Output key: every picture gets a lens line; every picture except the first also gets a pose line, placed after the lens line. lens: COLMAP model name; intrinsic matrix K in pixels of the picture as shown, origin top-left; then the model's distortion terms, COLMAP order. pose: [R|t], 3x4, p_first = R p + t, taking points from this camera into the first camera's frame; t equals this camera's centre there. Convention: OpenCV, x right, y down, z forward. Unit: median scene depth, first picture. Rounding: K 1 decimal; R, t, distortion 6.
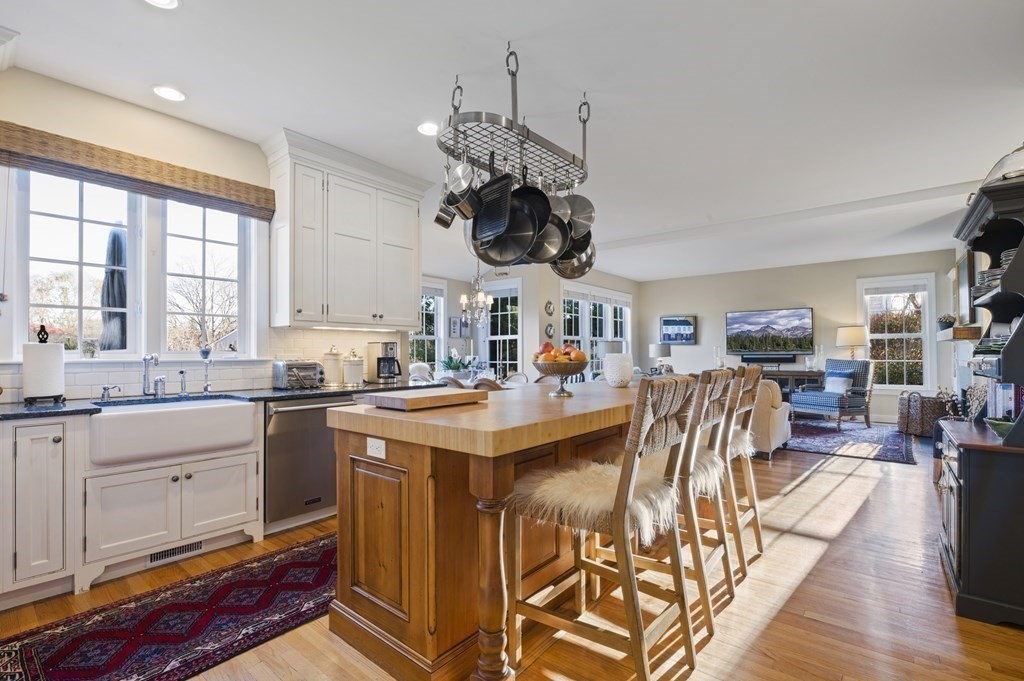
lens RADIAL K [[454.0, 0, 508.9], [0, 454.0, 347.2], [0, 0, 1]] dist [-0.002184, 0.000013]
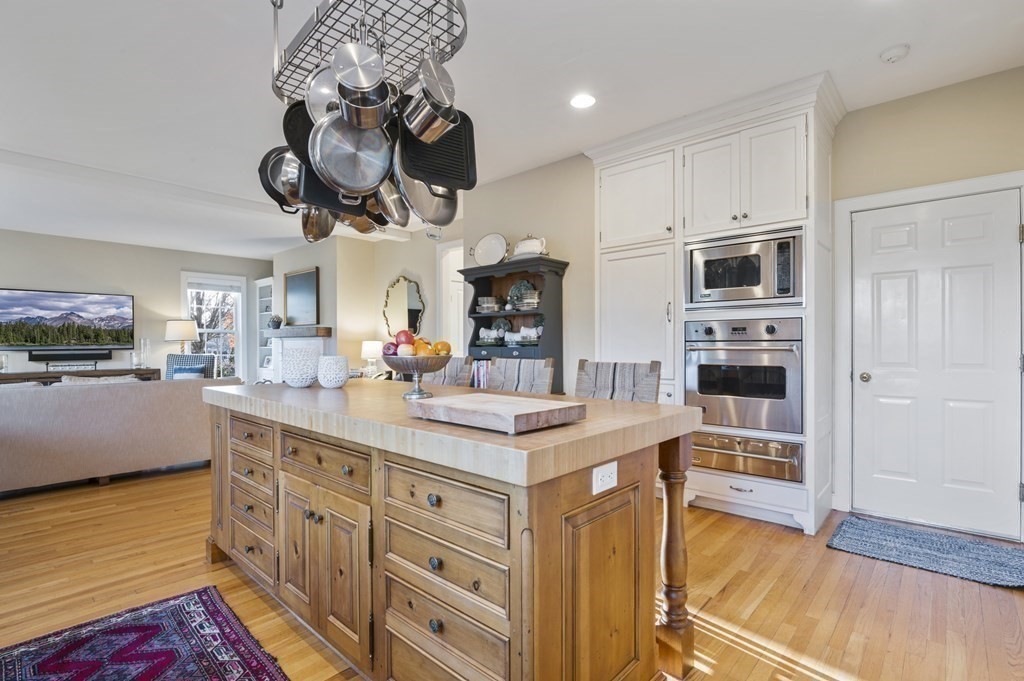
lens RADIAL K [[485.7, 0, 508.2], [0, 485.7, 344.1], [0, 0, 1]] dist [0.000399, 0.000248]
pose [[0.066168, 0.004020, 0.997800, -0.208976], [-0.007690, 0.999964, -0.003519, 0.003529], [-0.997779, -0.007440, 0.066196, 0.217456]]
